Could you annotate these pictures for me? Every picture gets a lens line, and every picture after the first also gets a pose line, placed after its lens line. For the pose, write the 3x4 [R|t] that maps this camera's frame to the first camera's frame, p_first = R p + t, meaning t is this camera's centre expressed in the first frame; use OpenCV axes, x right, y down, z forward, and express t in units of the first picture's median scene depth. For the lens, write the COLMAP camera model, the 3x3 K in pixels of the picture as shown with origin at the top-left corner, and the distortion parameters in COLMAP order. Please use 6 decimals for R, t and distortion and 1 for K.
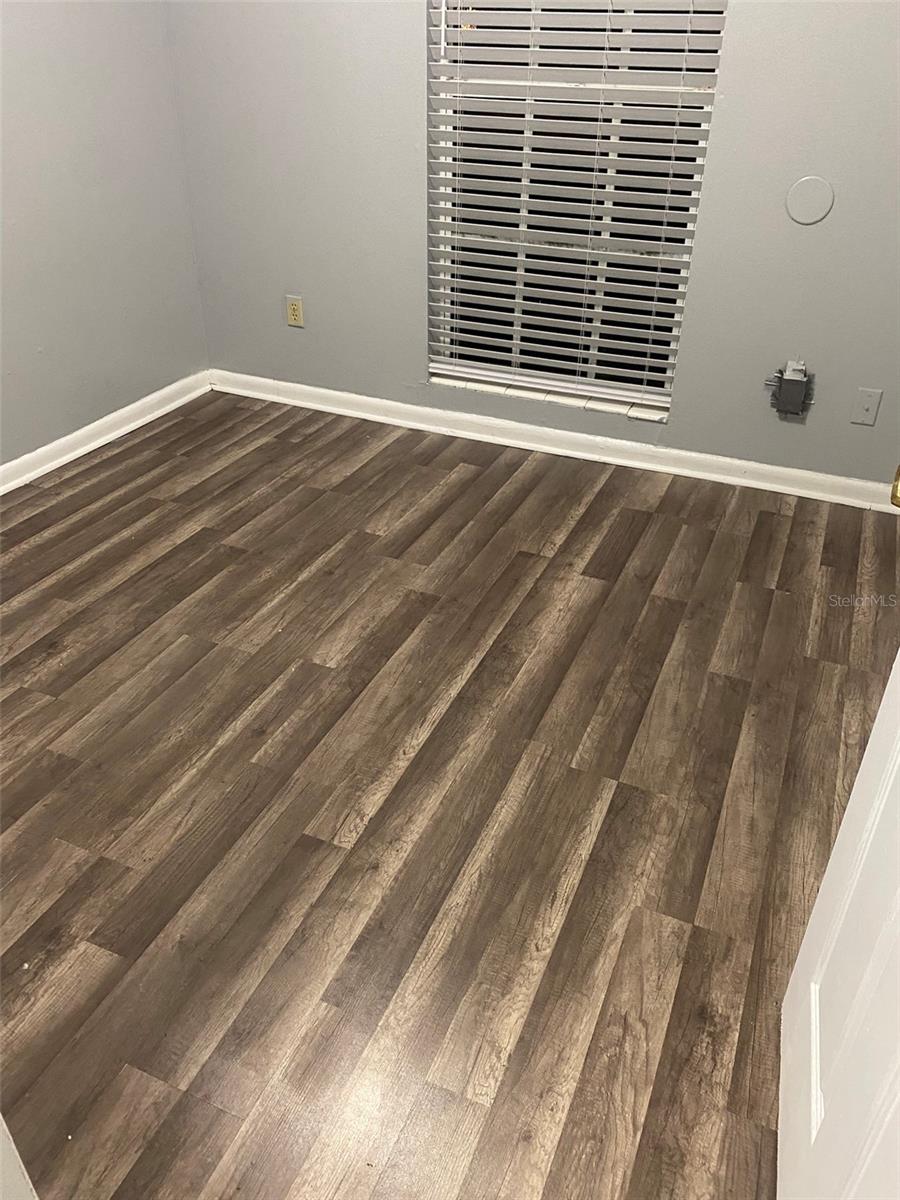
lens RADIAL K [[909.6, 0, 453.2], [0, 909.6, 599.0], [0, 0, 1]] dist [0.034208, -0.036056]
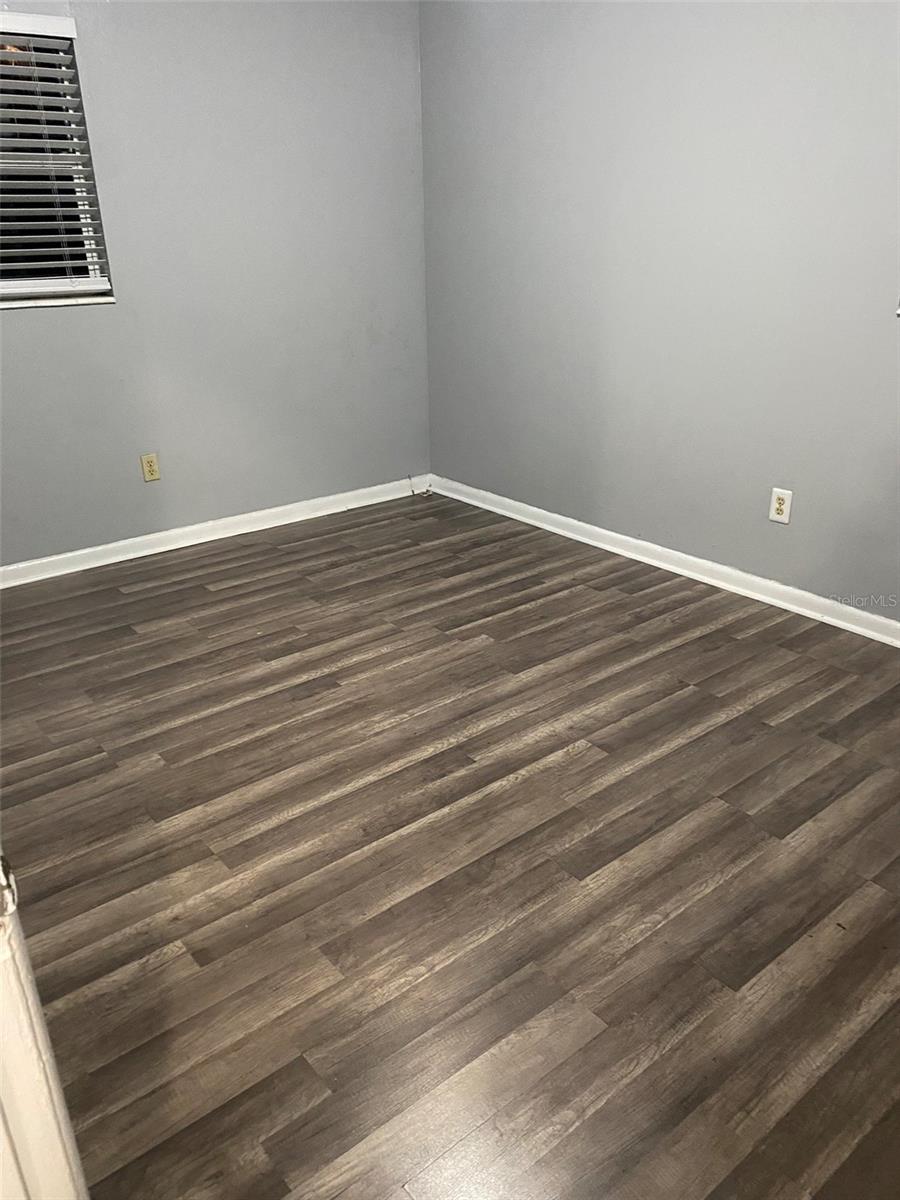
lens RADIAL K [[909.6, 0, 450.2], [0, 909.6, 601.2], [0, 0, 1]] dist [0.034208, -0.036056]
pose [[-0.890339, -0.183189, 0.416819, -0.462586], [0.234913, 0.599391, 0.765210, -0.984220], [-0.390015, 0.779213, -0.490628, 1.500172]]
